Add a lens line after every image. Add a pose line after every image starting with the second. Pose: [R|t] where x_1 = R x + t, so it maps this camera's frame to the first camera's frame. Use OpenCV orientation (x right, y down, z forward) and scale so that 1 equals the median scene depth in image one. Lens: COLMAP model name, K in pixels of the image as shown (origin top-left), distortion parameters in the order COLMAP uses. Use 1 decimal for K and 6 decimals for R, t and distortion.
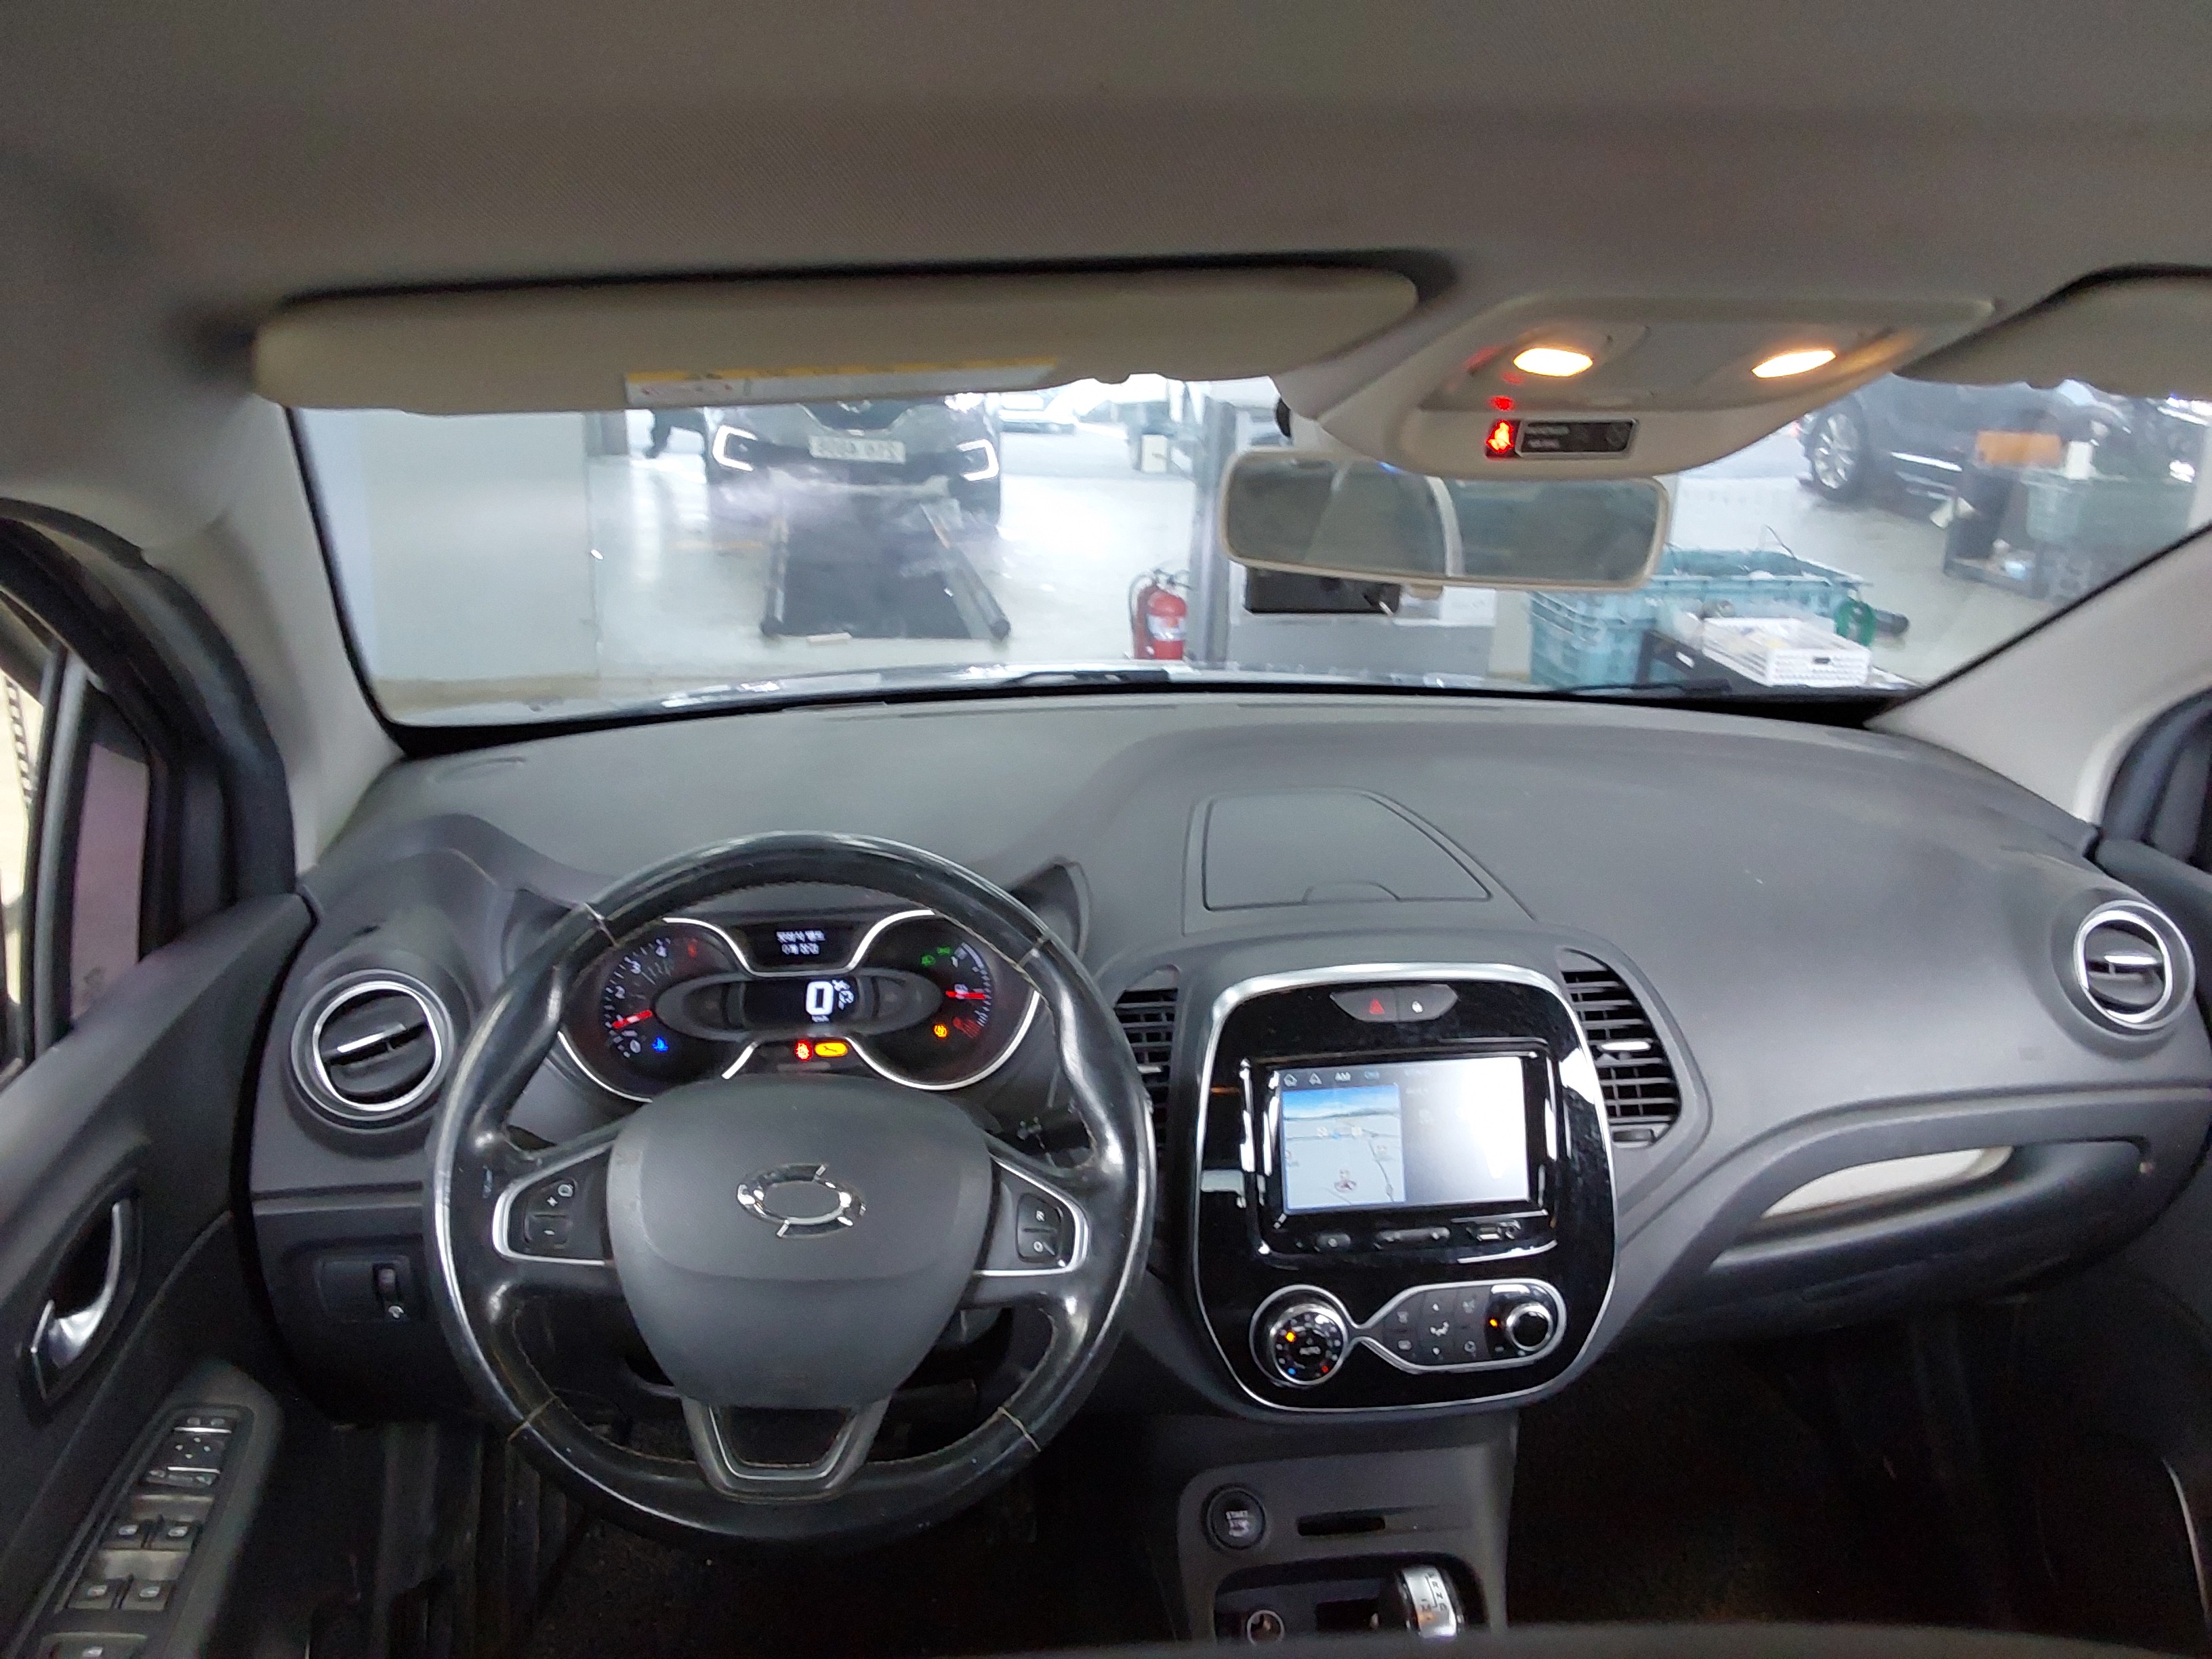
lens RADIAL K [[1637.0, 0, 1104.1], [0, 1637.0, 829.4], [0, 0, 1]] dist [0.039912, -0.000583]
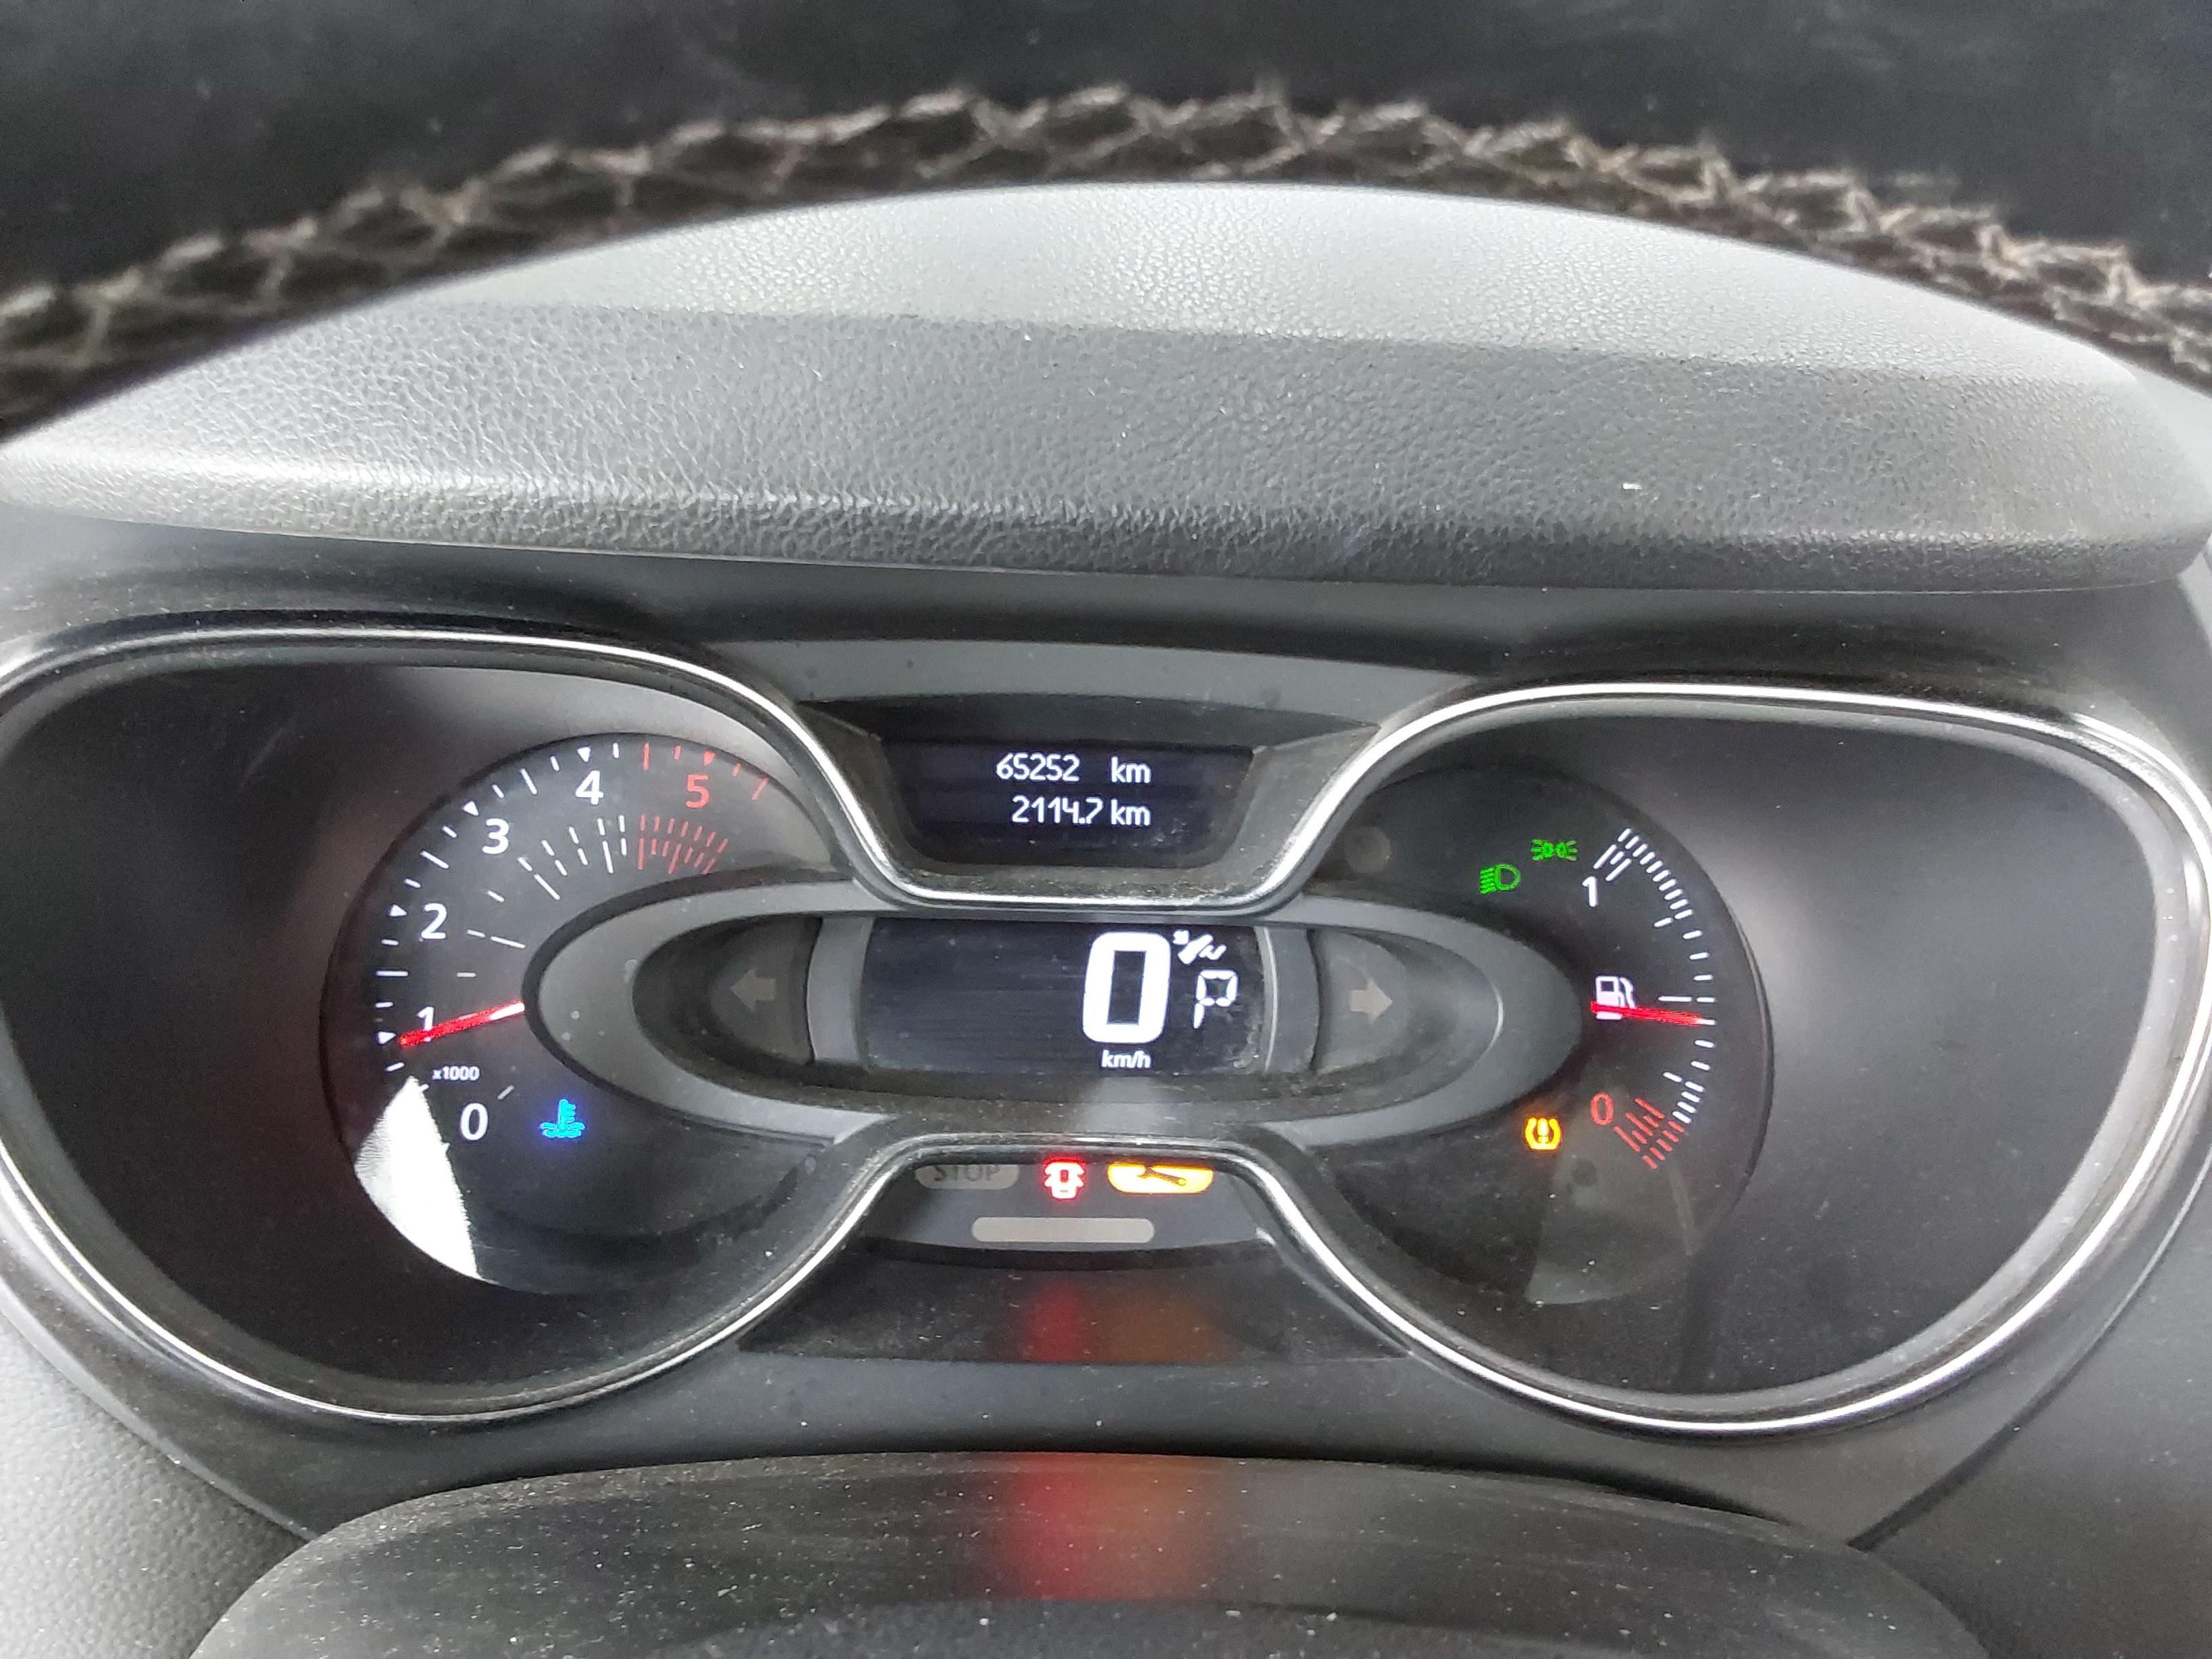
lens RADIAL K [[1637.0, 0, 1107.5], [0, 1637.0, 826.9], [0, 0, 1]] dist [0.039912, -0.000583]
pose [[0.996037, 0.067385, -0.058052, -0.163608], [-0.061882, 0.993846, 0.091878, 0.049487], [0.063886, -0.087921, 0.994077, 0.725708]]
